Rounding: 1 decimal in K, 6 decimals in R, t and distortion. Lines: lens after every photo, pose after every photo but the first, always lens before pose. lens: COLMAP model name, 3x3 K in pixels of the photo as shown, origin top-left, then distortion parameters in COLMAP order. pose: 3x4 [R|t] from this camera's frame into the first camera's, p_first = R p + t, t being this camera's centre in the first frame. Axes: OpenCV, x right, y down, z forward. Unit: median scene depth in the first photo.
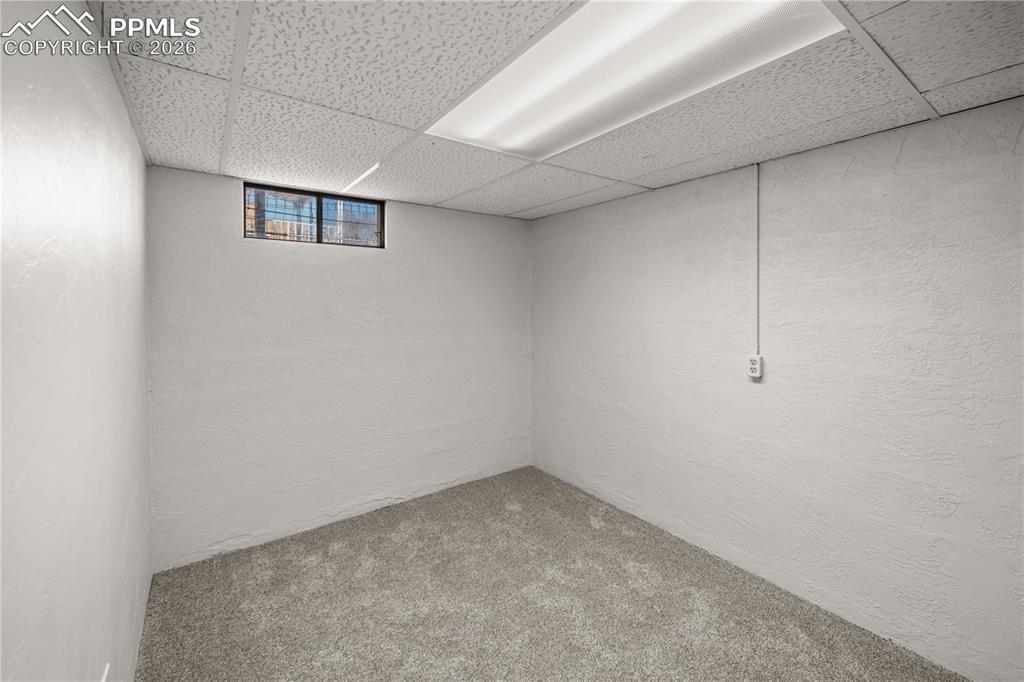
lens RADIAL K [[434.8, 0, 511.2], [0, 434.8, 314.7], [0, 0, 1]] dist [0.000478, 0.000027]
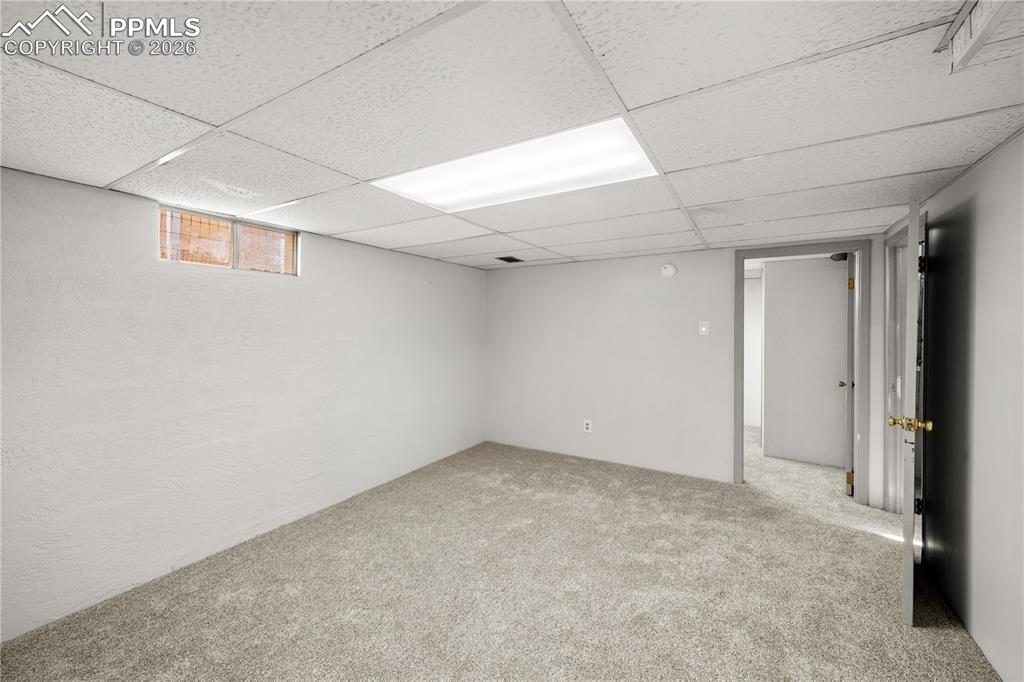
lens RADIAL K [[412.1, 0, 508.5], [0, 412.1, 338.0], [0, 0, 1]] dist [-0.000358, 0.000034]
pose [[0.915252, -0.013144, 0.402667, -0.276827], [0.011429, 0.999912, 0.006660, 0.000183], [-0.402719, -0.001494, 0.915322, -0.174939]]
